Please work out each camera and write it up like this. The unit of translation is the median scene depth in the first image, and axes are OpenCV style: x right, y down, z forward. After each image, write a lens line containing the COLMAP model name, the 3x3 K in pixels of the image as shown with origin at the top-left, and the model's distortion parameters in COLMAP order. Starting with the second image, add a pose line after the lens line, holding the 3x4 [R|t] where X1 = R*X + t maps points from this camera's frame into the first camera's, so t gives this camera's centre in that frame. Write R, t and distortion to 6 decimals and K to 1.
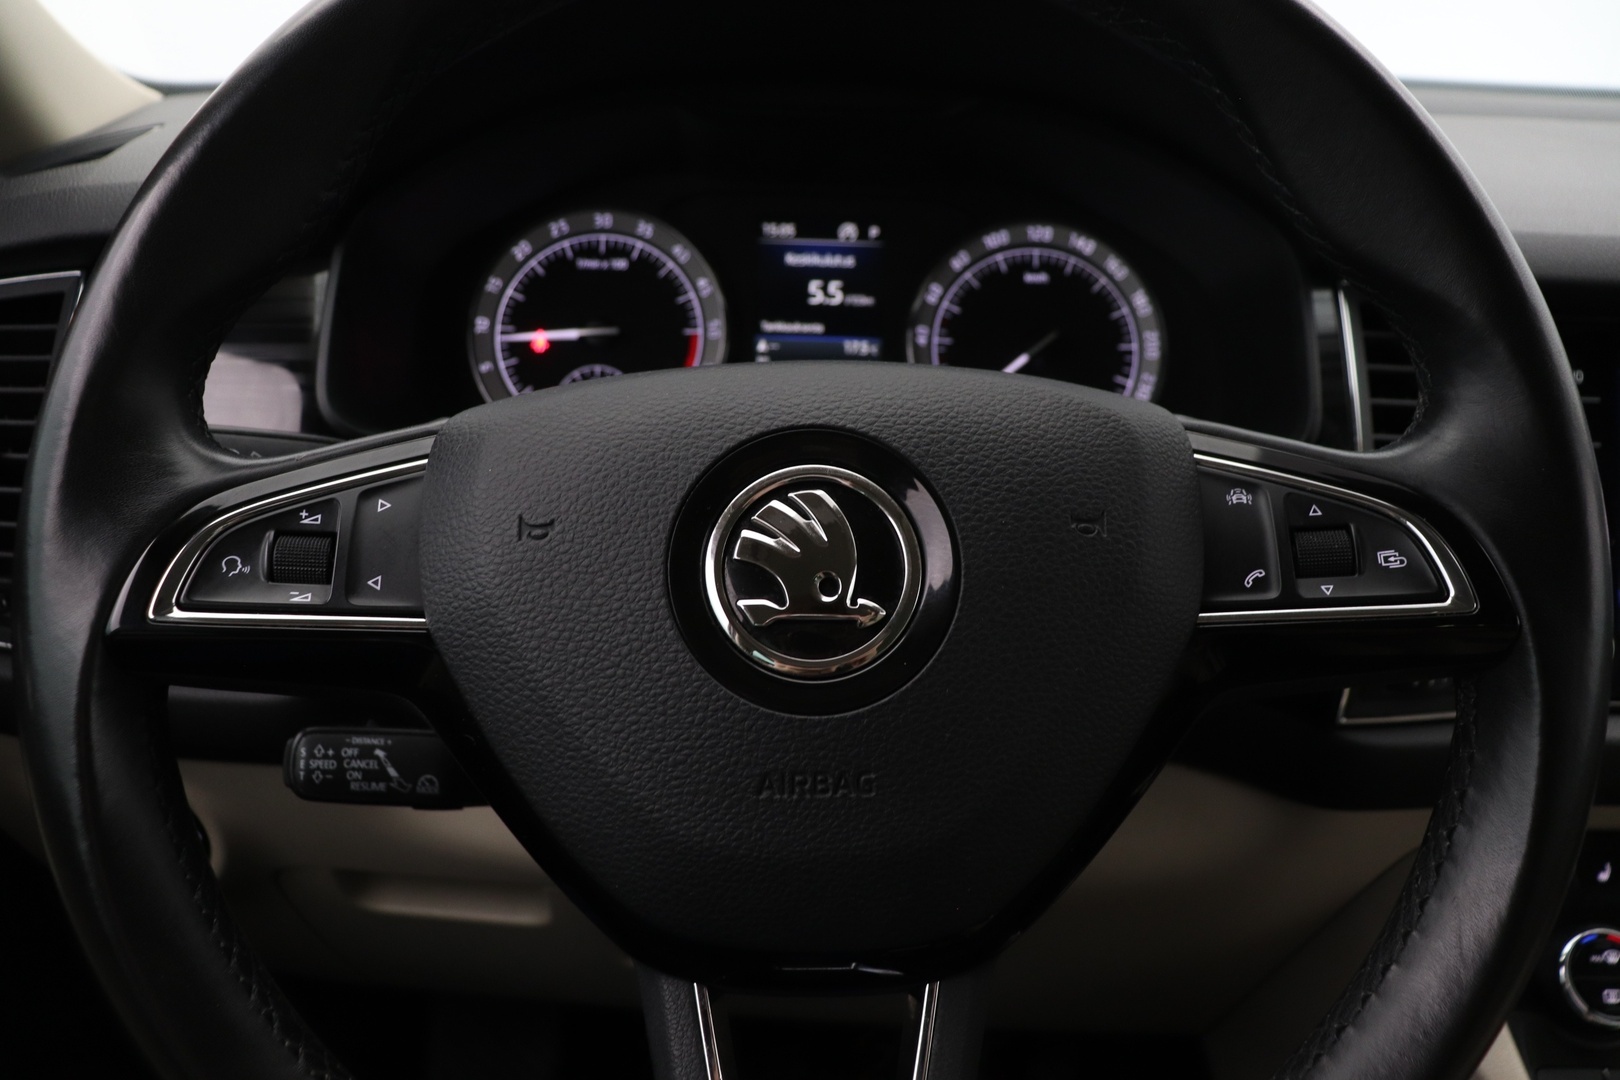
lens RADIAL K [[1378.3, 0, 801.4], [0, 1378.3, 542.3], [0, 0, 1]] dist [-0.135084, 0.056855]
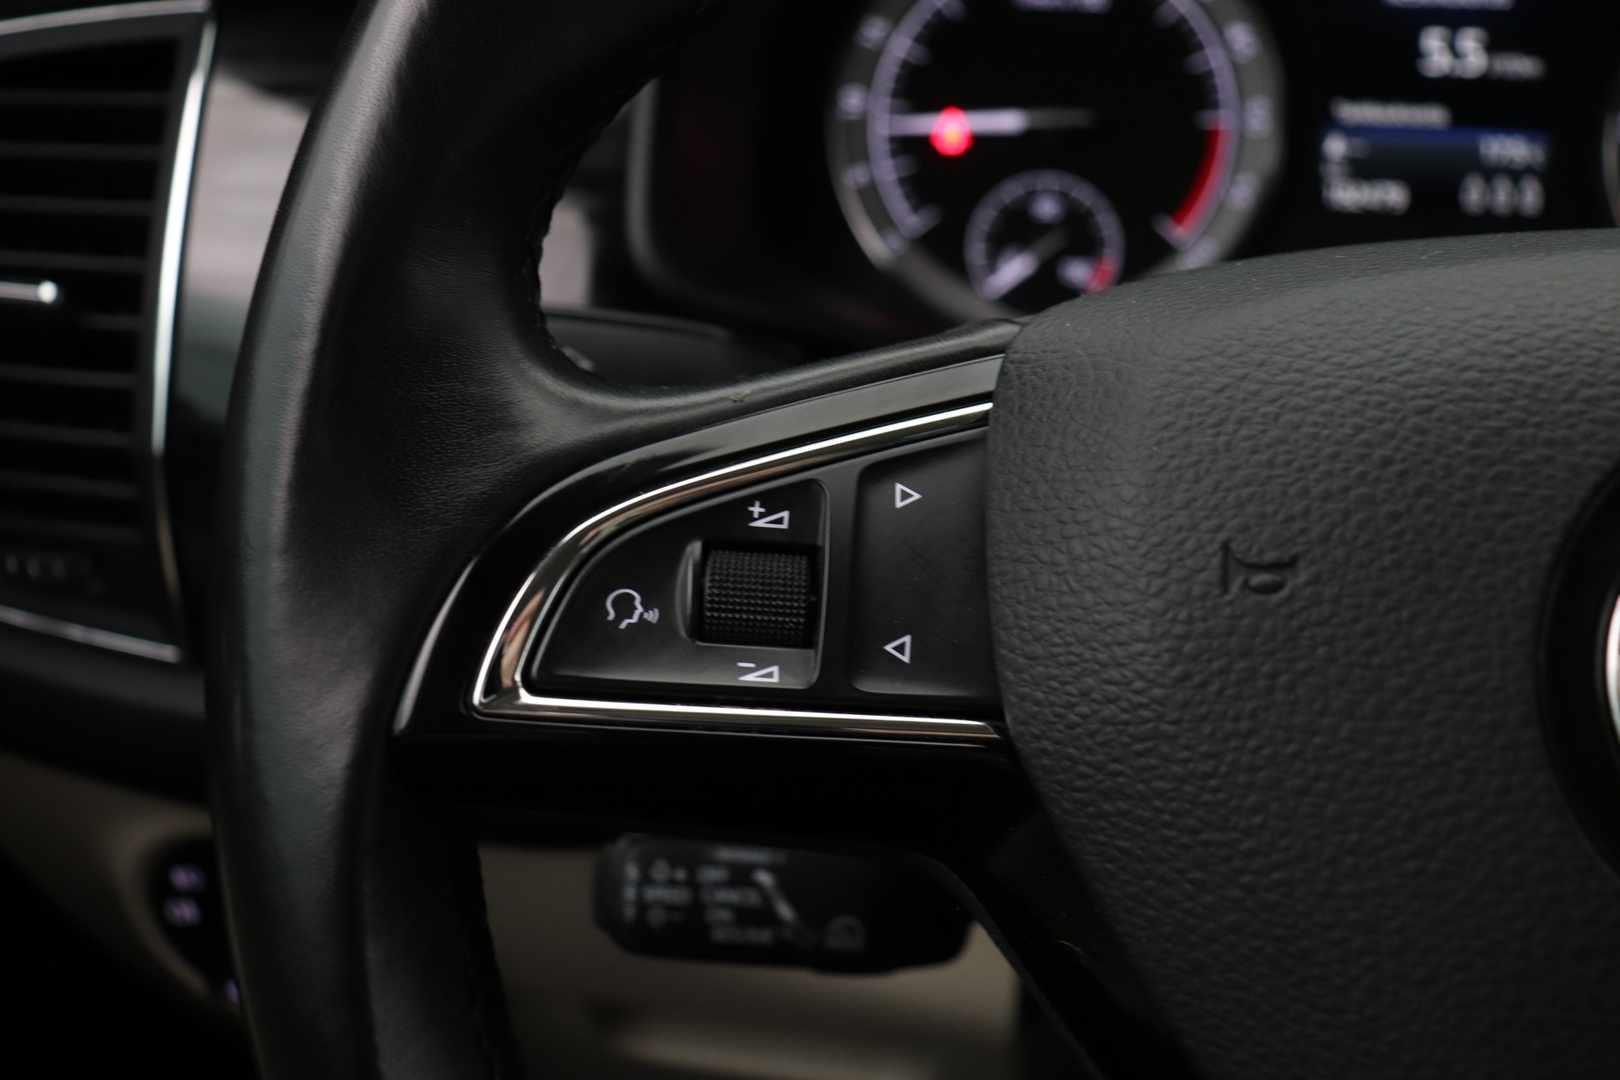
lens RADIAL K [[1990.5, 0, 807.8], [0, 1990.5, 543.7], [0, 0, 1]] dist [-0.041449, 0.000000]
pose [[0.992108, 0.035625, -0.120222, -0.195681], [-0.025469, 0.996057, 0.084978, -0.056763], [0.122775, -0.081246, 0.989103, 0.182511]]
